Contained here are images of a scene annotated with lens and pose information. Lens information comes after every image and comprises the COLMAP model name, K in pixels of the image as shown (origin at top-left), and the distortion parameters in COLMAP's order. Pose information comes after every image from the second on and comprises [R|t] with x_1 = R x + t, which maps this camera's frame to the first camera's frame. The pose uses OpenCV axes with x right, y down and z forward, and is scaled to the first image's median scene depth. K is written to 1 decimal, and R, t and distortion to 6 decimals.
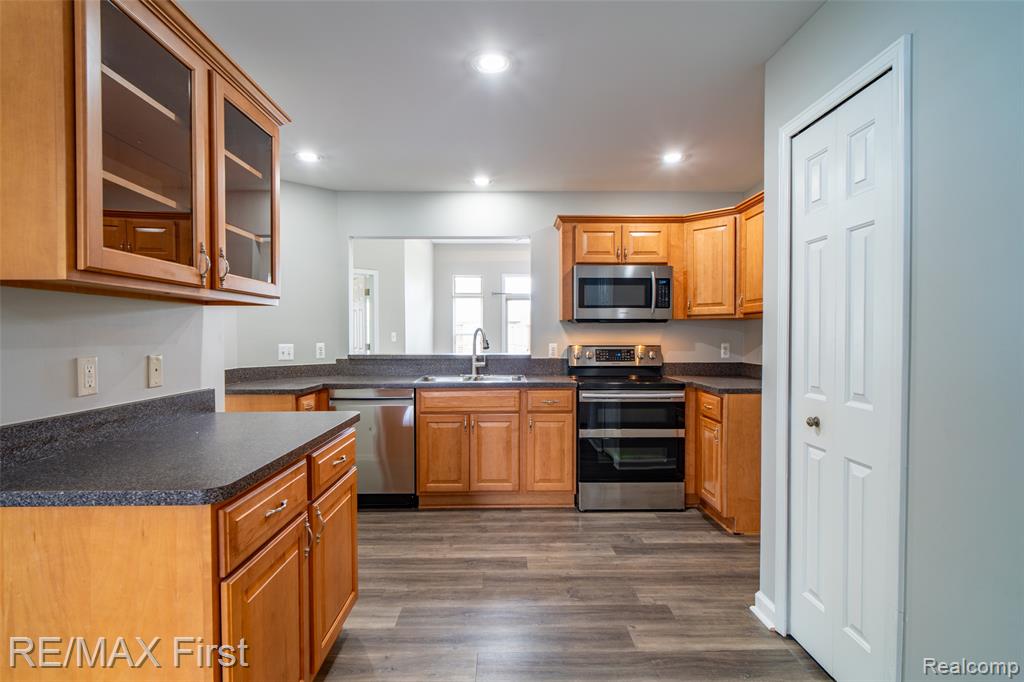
lens RADIAL K [[536.5, 0, 498.2], [0, 536.5, 347.2], [0, 0, 1]] dist [-0.003325, 0.002576]
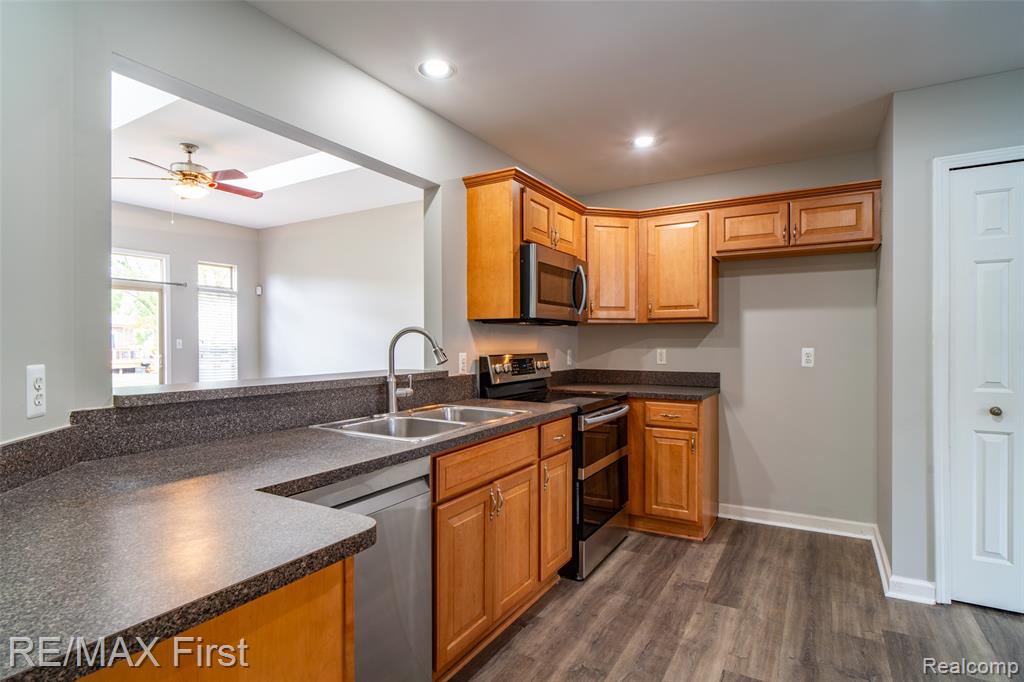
lens RADIAL K [[536.5, 0, 522.9], [0, 536.5, 342.3], [0, 0, 1]] dist [-0.003325, 0.002576]
pose [[0.495564, -0.000723, 0.868571, -0.520666], [0.019975, 0.999745, -0.010564, -0.013436], [-0.868342, 0.022585, 0.495452, 0.696626]]
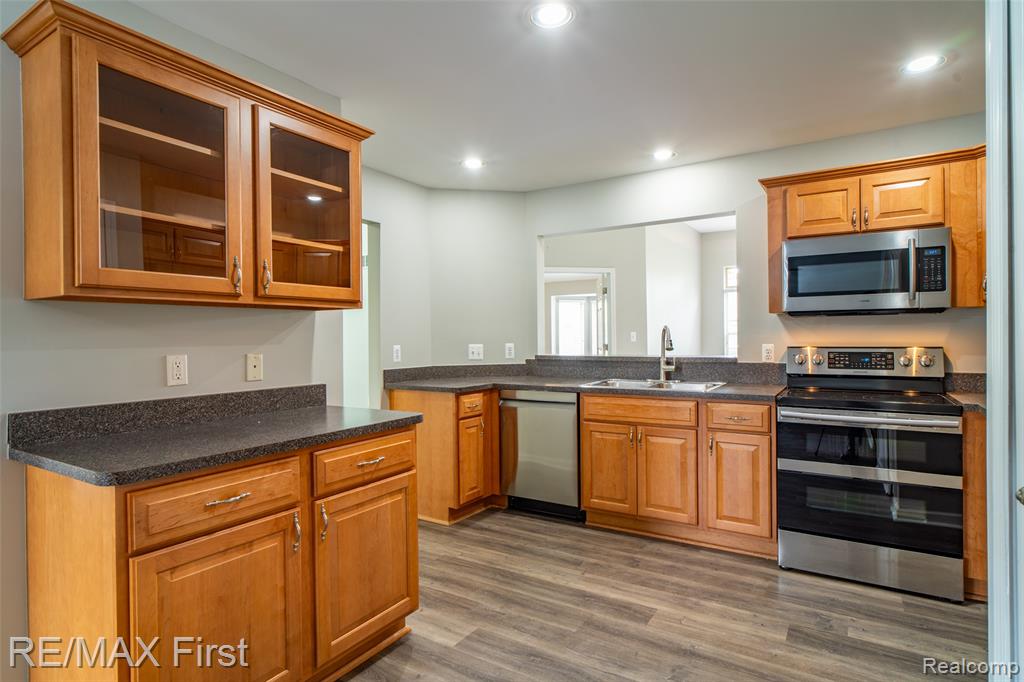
lens RADIAL K [[536.5, 0, 495.9], [0, 536.5, 339.9], [0, 0, 1]] dist [-0.003325, 0.002576]
pose [[0.835875, -0.004131, -0.548904, 0.232323], [-0.003507, 0.999911, -0.012866, -0.001598], [0.548909, 0.012680, 0.835786, 0.150608]]
